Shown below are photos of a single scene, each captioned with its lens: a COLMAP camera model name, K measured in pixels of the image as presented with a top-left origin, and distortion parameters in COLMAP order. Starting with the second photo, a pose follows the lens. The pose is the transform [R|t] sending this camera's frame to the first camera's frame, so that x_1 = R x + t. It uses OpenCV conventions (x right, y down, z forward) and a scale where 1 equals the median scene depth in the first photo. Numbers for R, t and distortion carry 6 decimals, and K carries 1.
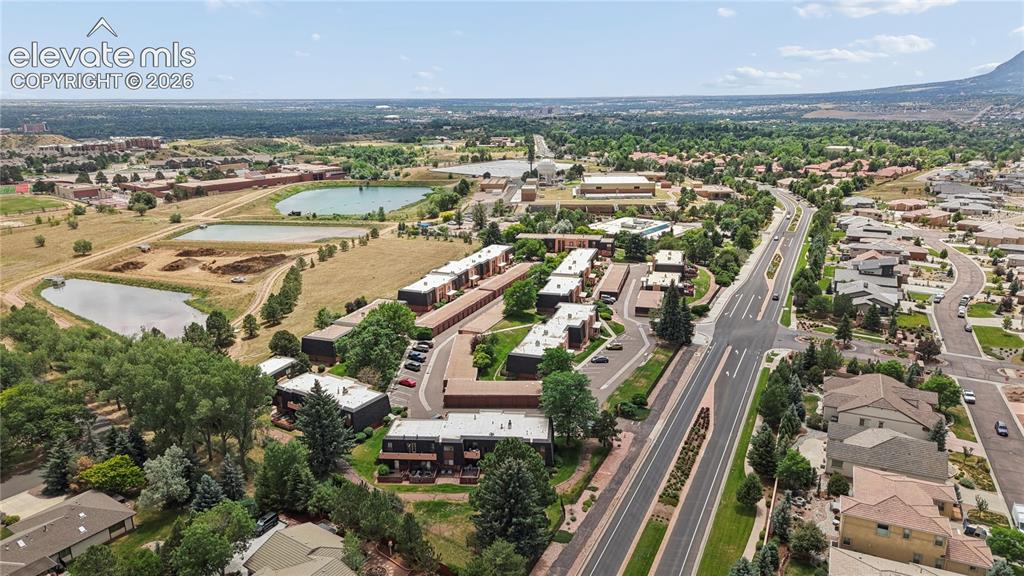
lens RADIAL K [[688.3, 0, 512.0], [0, 688.3, 288.0], [0, 0, 1]] dist [0.051038, -0.053554]
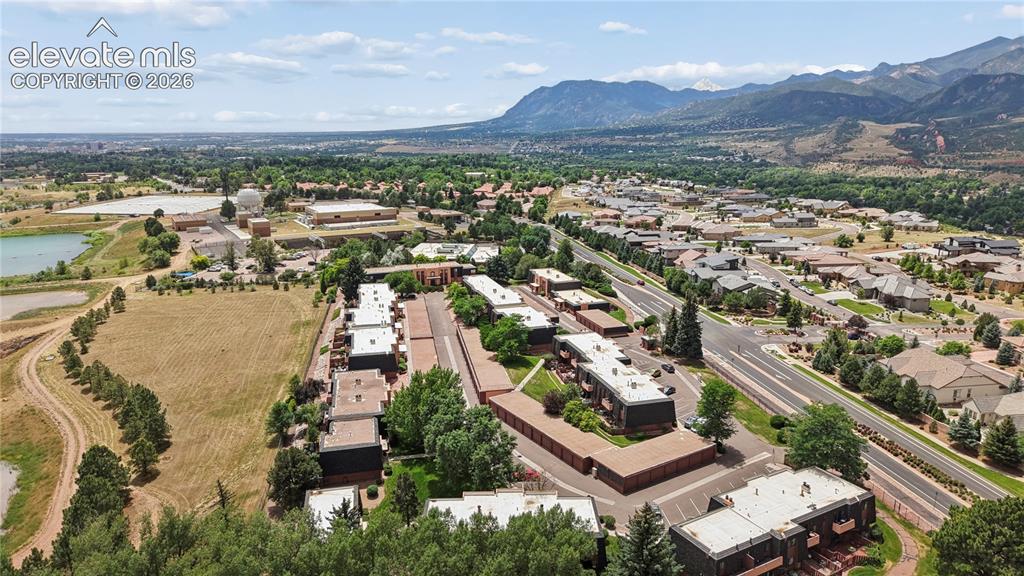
lens RADIAL K [[688.3, 0, 512.0], [0, 688.3, 288.0], [0, 0, 1]] dist [0.051038, -0.053554]
pose [[0.830736, -0.120758, 0.543411, -0.443390], [0.147301, 0.989077, -0.005389, -0.041496], [-0.536825, 0.084522, 0.839449, 0.351875]]
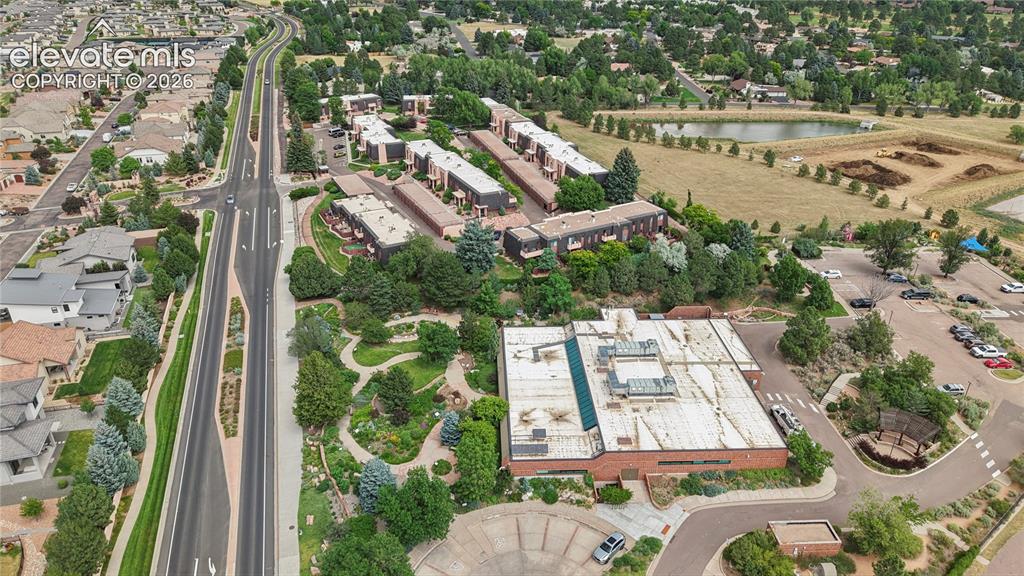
lens RADIAL K [[688.3, 0, 512.0], [0, 688.3, 288.0], [0, 0, 1]] dist [0.051038, -0.053554]
pose [[-0.742480, 0.301813, -0.598024, 0.750424], [-0.187080, 0.763799, 0.617748, -0.577245], [0.643214, 0.570544, -0.510642, 1.981539]]
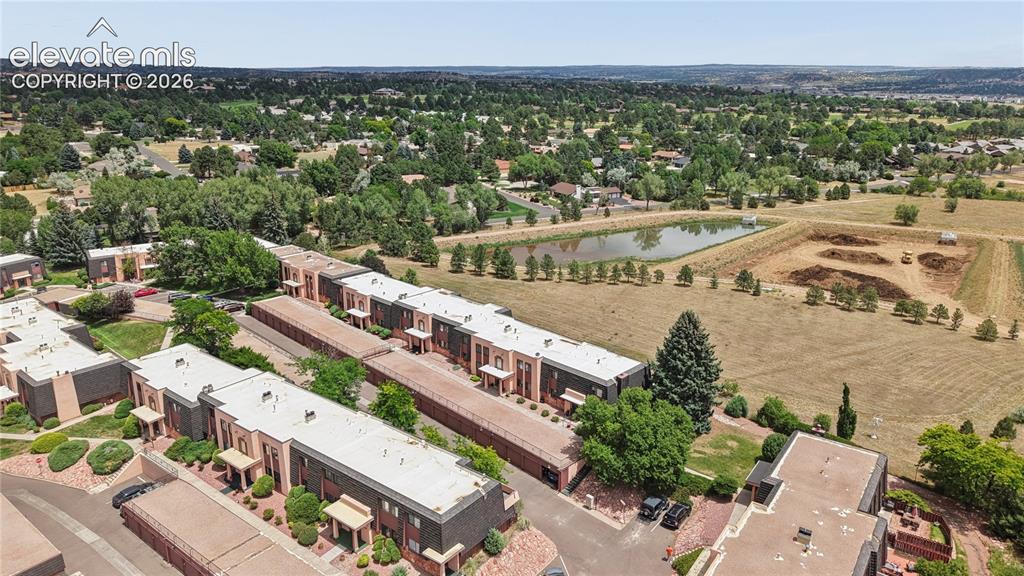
lens RADIAL K [[688.3, 0, 512.0], [0, 688.3, 288.0], [0, 0, 1]] dist [0.051038, -0.053554]
pose [[-0.388760, 0.280440, -0.877621, 0.413149], [-0.247294, 0.885835, 0.392608, -0.309695], [0.887531, 0.369661, -0.275027, 1.470488]]
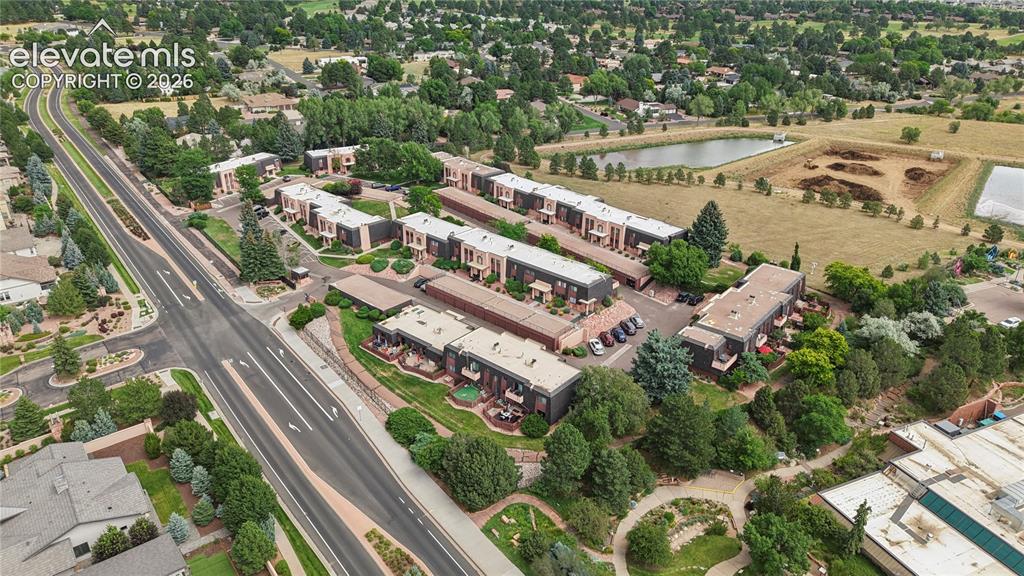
lens RADIAL K [[690.9, 0, 512.0], [0, 690.9, 288.0], [0, 0, 1]] dist [0.049636, -0.070129]
pose [[-0.451796, 0.386550, -0.804027, 0.798060], [-0.246780, 0.811934, 0.529021, -0.444119], [0.857310, 0.437427, -0.271435, 1.522409]]
